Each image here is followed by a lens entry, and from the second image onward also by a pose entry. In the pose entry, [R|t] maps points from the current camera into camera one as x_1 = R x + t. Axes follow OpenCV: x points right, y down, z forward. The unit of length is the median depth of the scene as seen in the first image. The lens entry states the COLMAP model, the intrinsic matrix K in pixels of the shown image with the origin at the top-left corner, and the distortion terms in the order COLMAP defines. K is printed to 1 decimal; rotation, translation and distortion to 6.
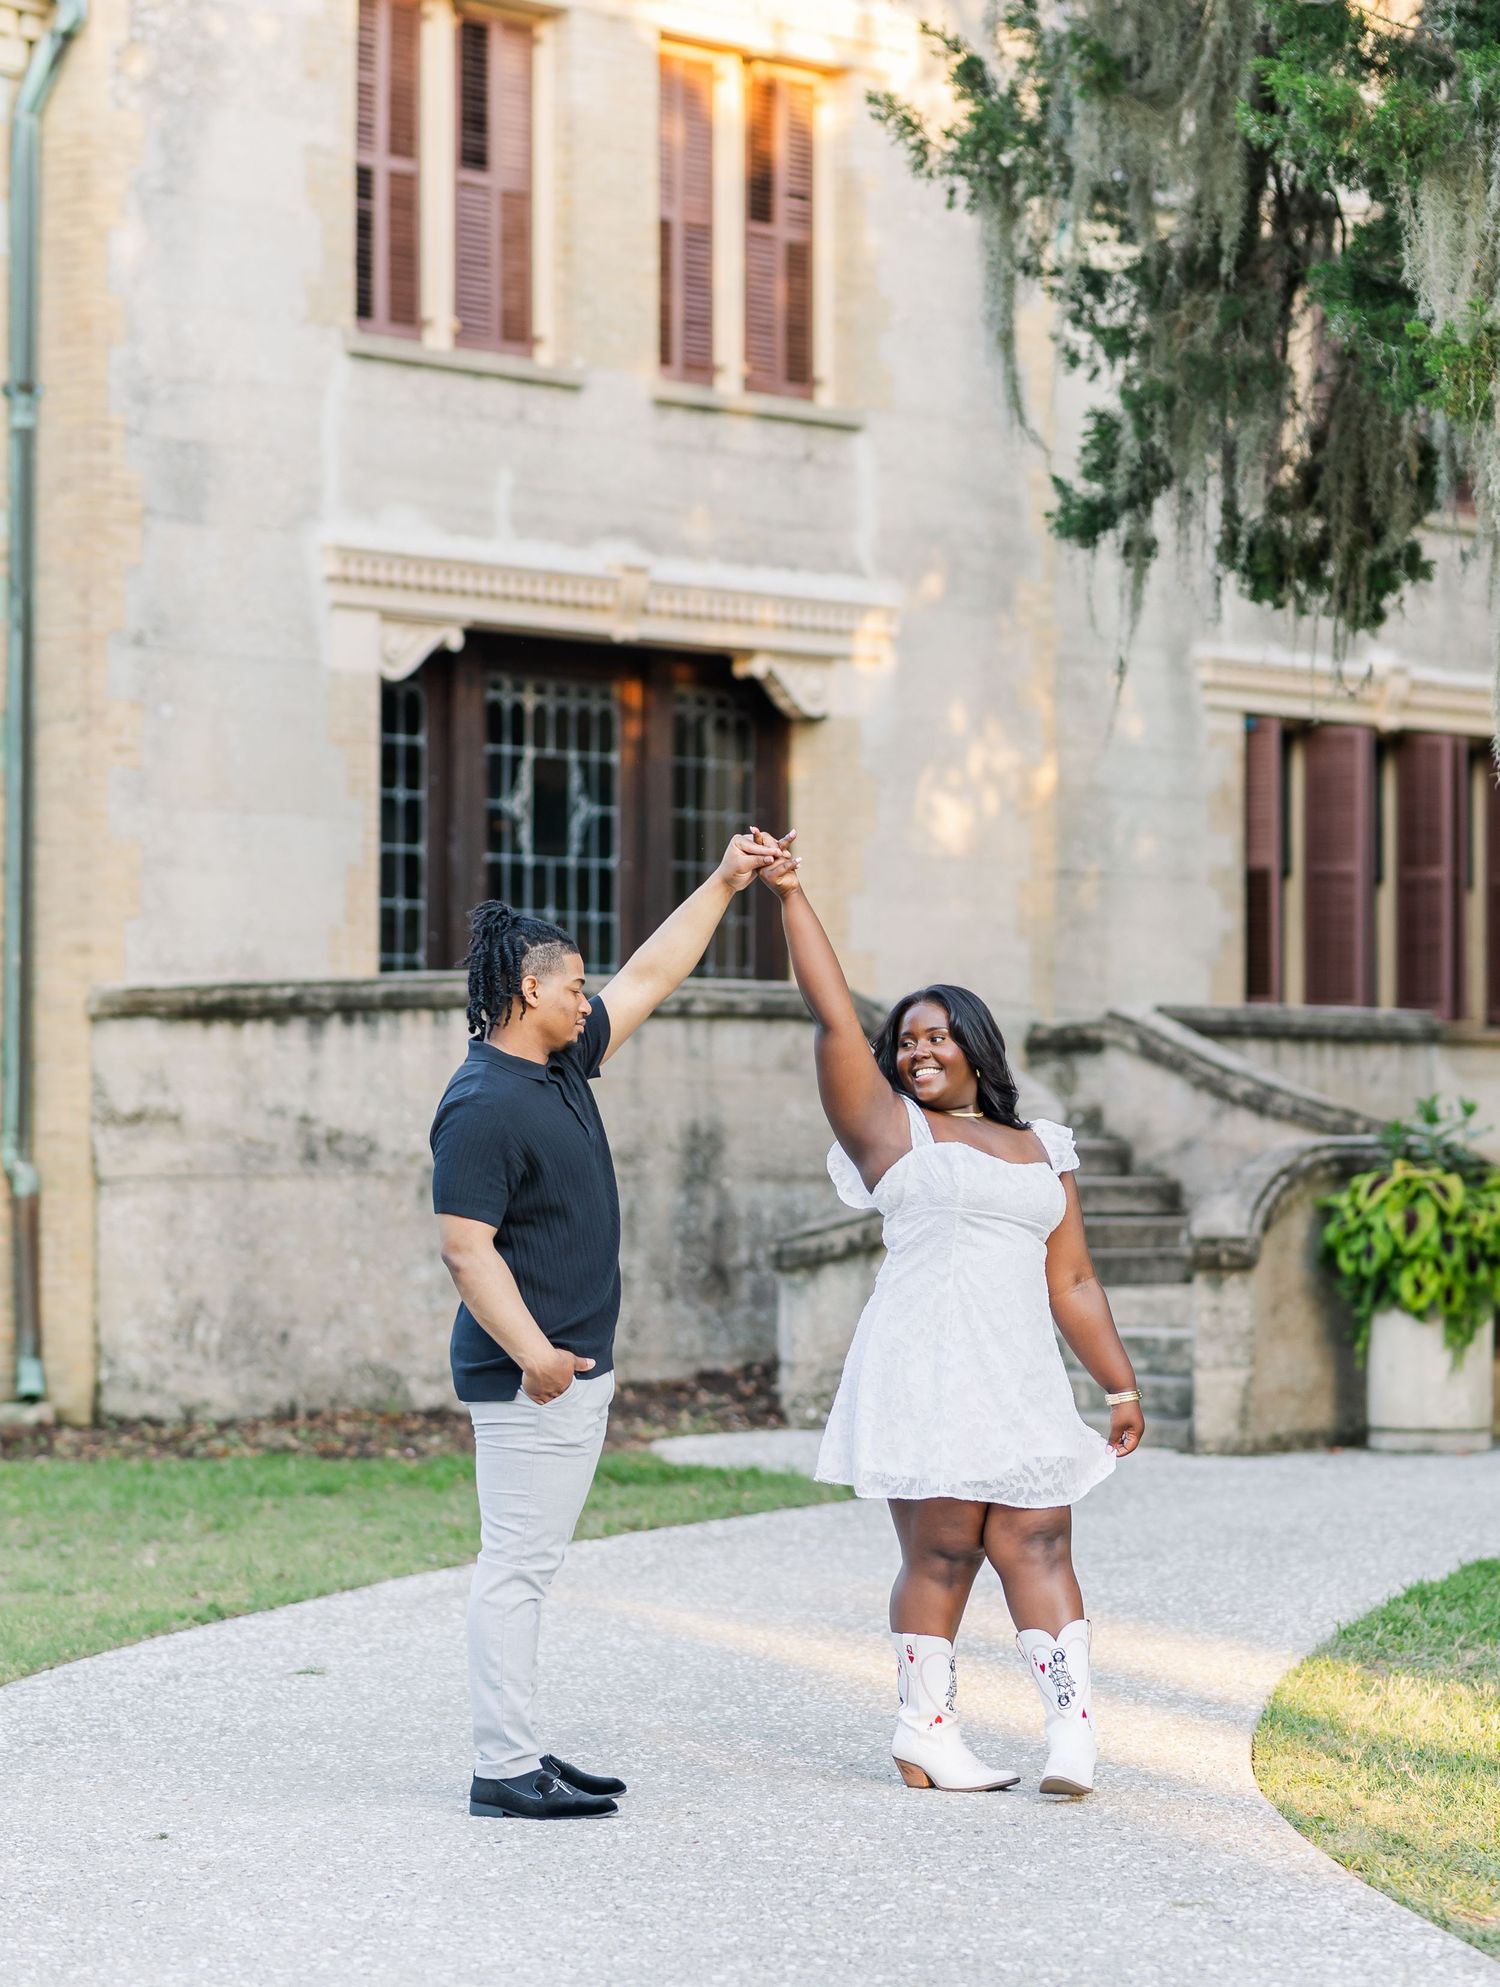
lens RADIAL K [[6287.5, 0, 839.2], [0, 6287.5, 986.7], [0, 0, 1]] dist [-0.027034, 0.000000]
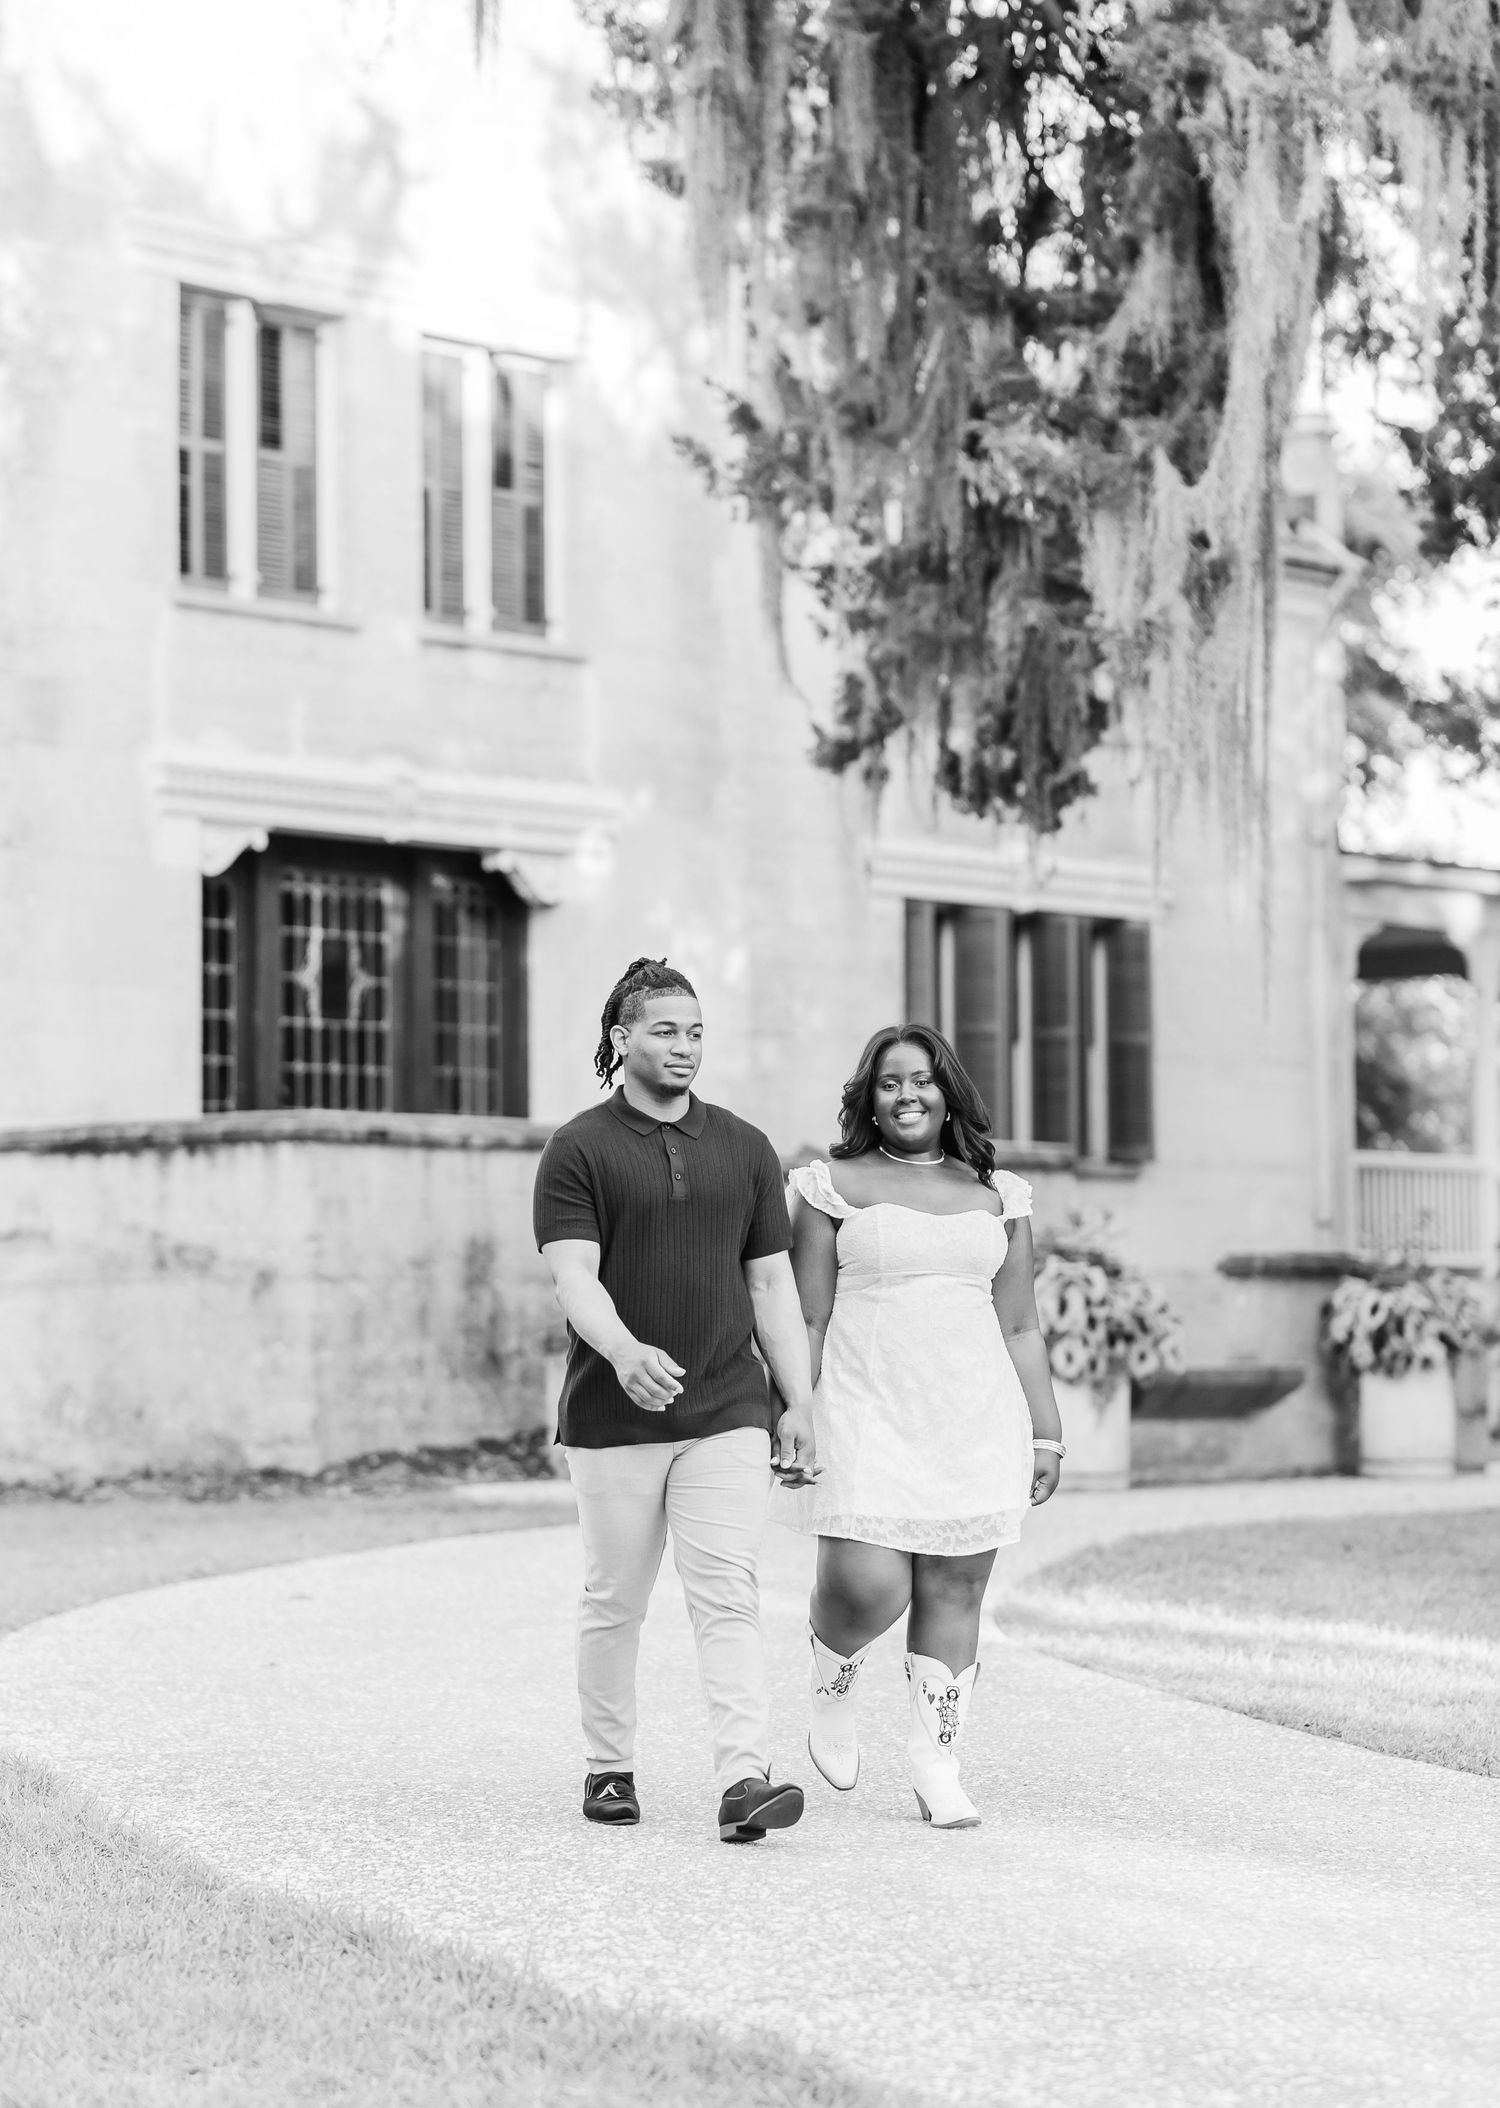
lens RADIAL K [[6172.2, 0, 690.0], [0, 6172.2, 1135.7], [0, 0, 1]] dist [-0.046094, 0.000000]
pose [[0.999108, -0.007012, 0.041635, -0.029788], [0.007219, 0.999962, -0.004824, 0.008090], [-0.041599, 0.005121, 0.999121, -0.193763]]
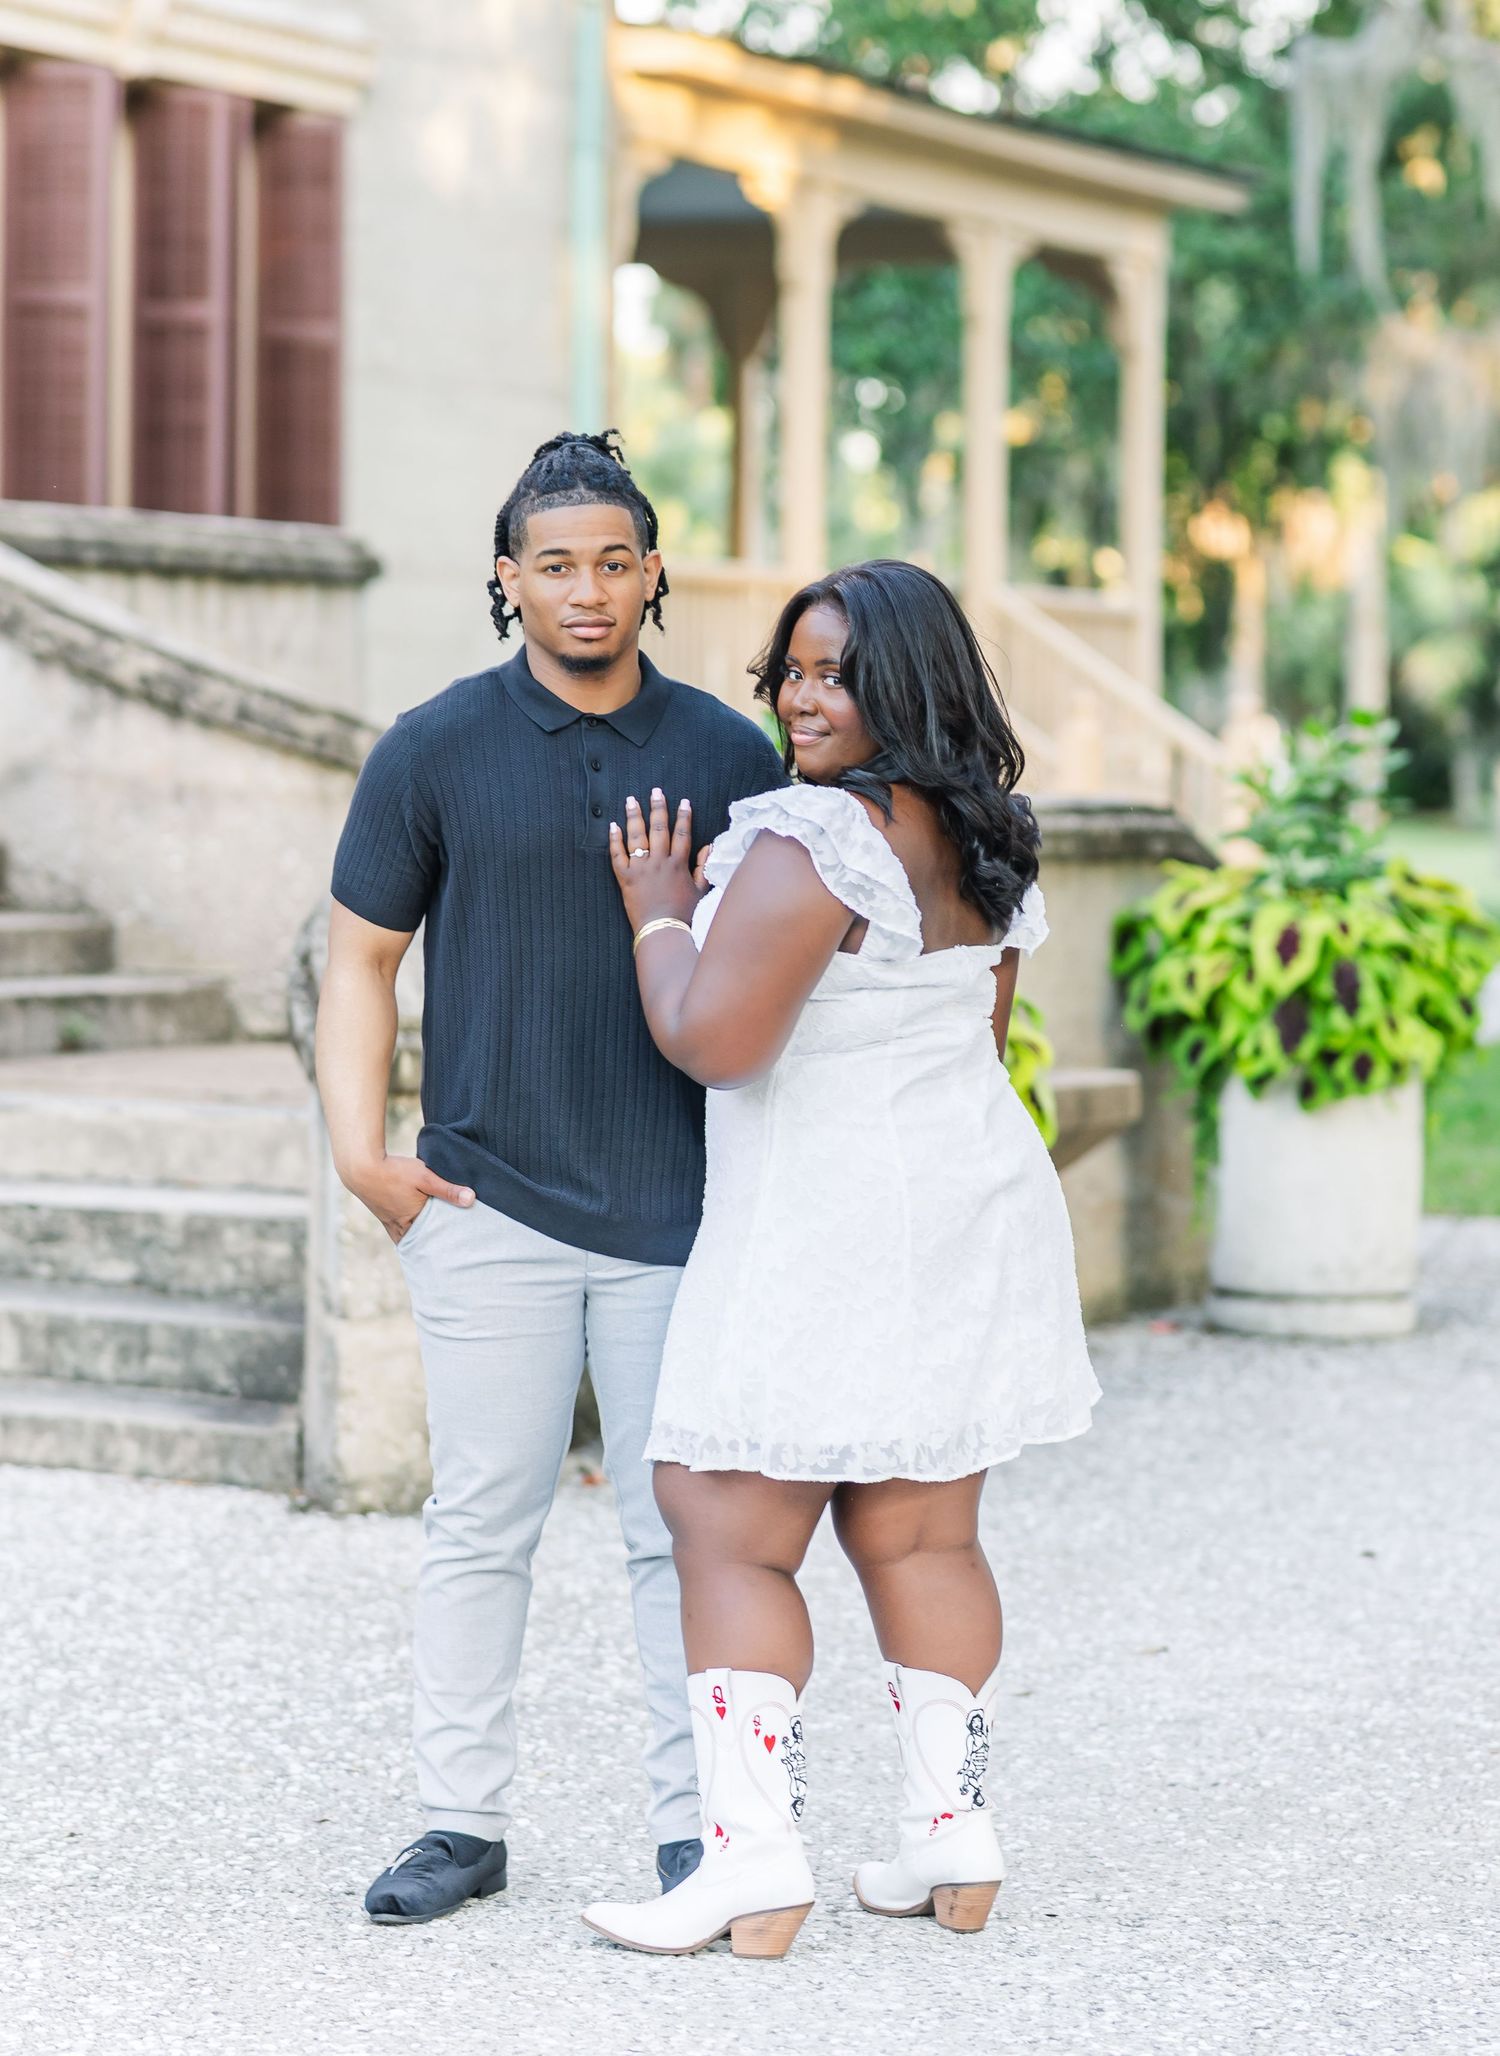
lens RADIAL K [[6015.9, 0, 757.8], [0, 6015.9, 1007.4], [0, 0, 1]] dist [-0.015322, 0.000000]
pose [[0.955985, -0.001029, 0.293415, -0.034589], [-0.022228, 0.996866, 0.075917, 0.005350], [-0.292573, -0.079097, 0.952966, 0.520827]]
